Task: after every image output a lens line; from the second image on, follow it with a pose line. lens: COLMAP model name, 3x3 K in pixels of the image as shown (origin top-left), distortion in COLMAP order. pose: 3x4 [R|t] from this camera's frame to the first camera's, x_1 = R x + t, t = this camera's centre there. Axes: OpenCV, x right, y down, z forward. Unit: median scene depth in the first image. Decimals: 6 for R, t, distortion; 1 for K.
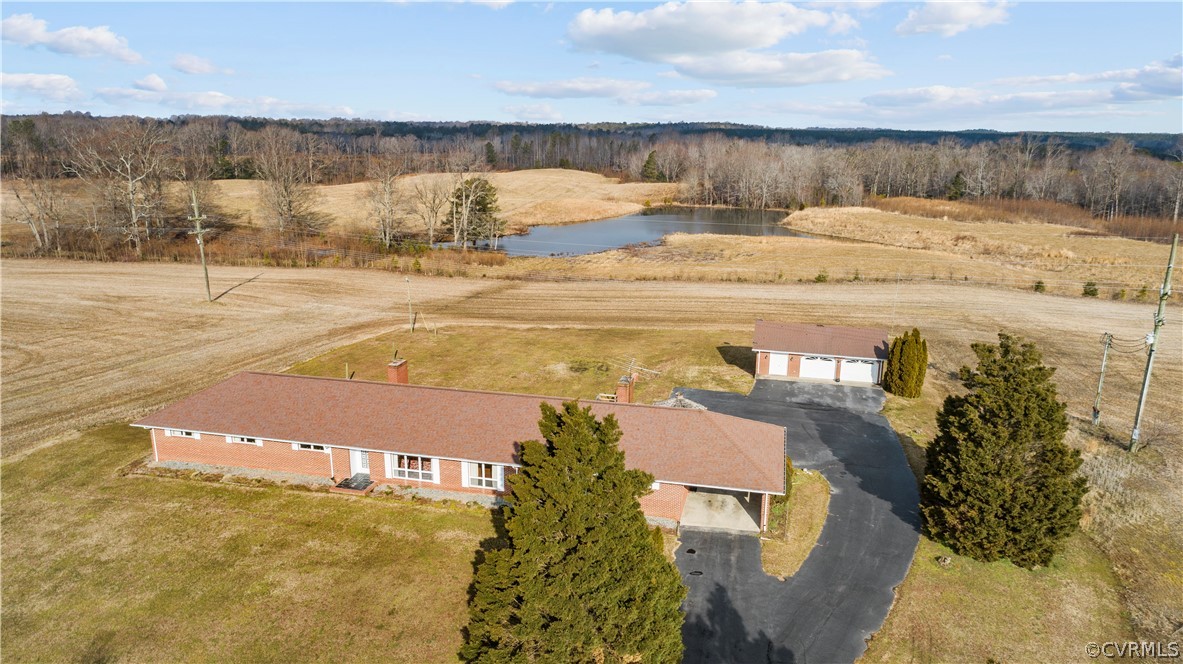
lens RADIAL K [[786.1, 0, 591.5], [0, 786.1, 332.0], [0, 0, 1]] dist [-0.001859, 0.001267]
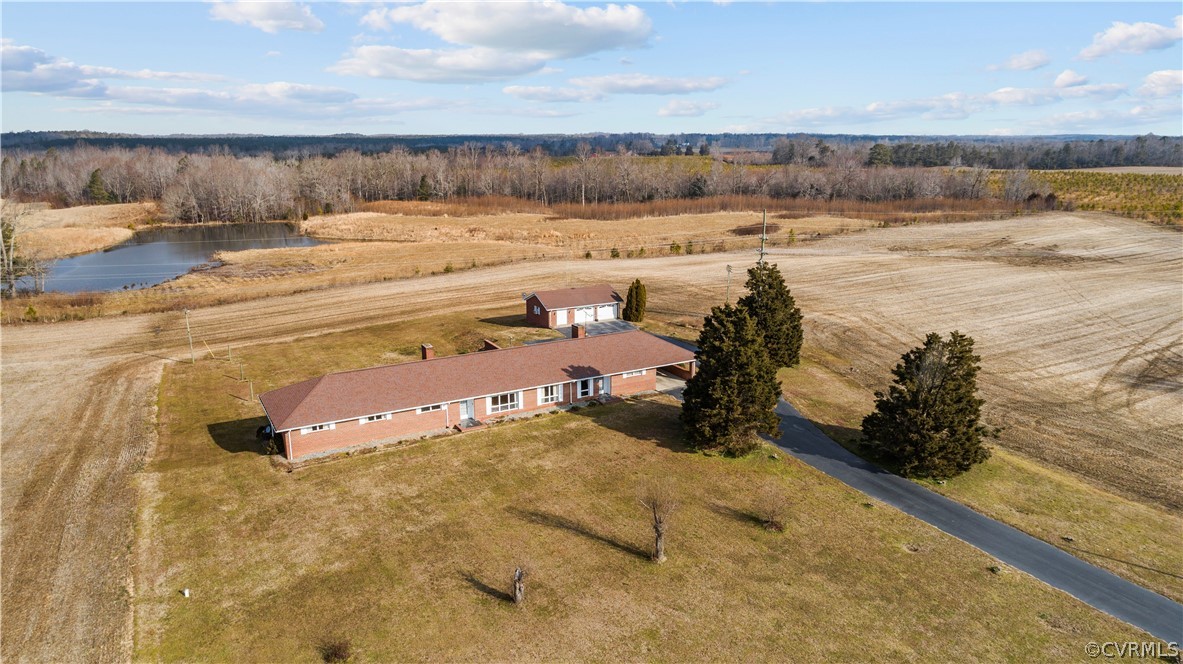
lens RADIAL K [[786.1, 0, 591.5], [0, 786.1, 332.0], [0, 0, 1]] dist [-0.001859, 0.001267]
pose [[0.741466, -0.175827, 0.647544, -0.359560], [0.180195, 0.981784, 0.060251, -0.005293], [-0.646342, 0.072010, 0.759642, -0.078312]]
